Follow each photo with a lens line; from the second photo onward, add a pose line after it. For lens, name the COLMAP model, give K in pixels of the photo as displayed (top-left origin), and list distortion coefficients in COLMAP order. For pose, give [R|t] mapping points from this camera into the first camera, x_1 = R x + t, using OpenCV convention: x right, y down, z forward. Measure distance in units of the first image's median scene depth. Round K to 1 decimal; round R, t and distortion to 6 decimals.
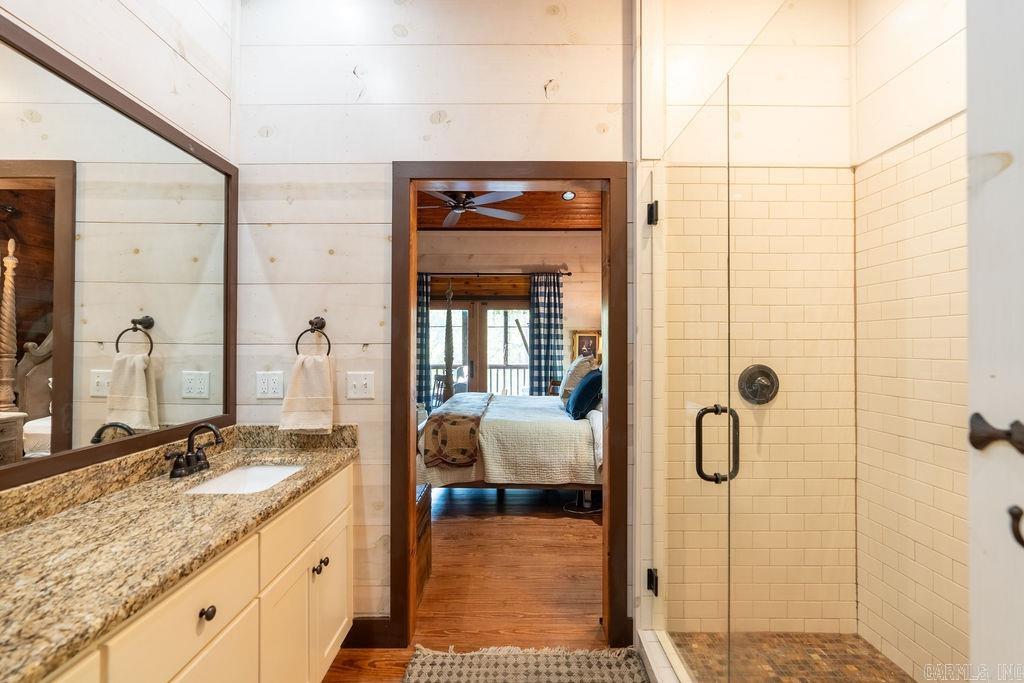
lens RADIAL K [[457.7, 0, 512.1], [0, 457.7, 341.5], [0, 0, 1]] dist [-0.008279, 0.000962]
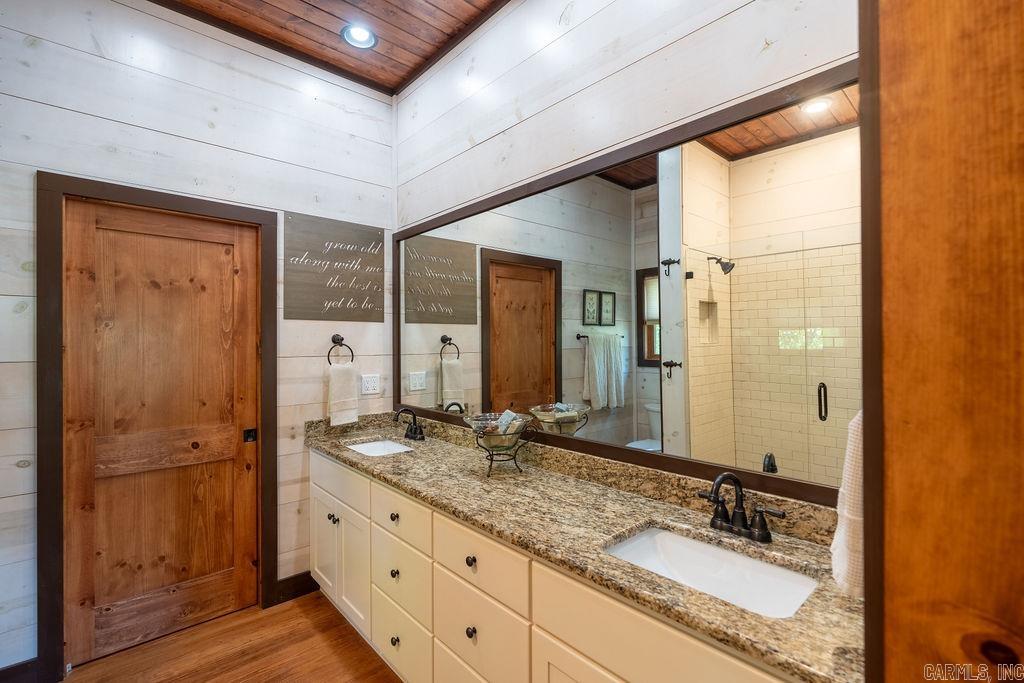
lens RADIAL K [[457.7, 0, 507.2], [0, 457.7, 345.3], [0, 0, 1]] dist [-0.008279, 0.000962]
pose [[-0.747762, -0.011507, -0.663867, 0.129612], [-0.001204, 0.999872, -0.015974, -0.020941], [0.663966, -0.011145, -0.747680, 1.740356]]
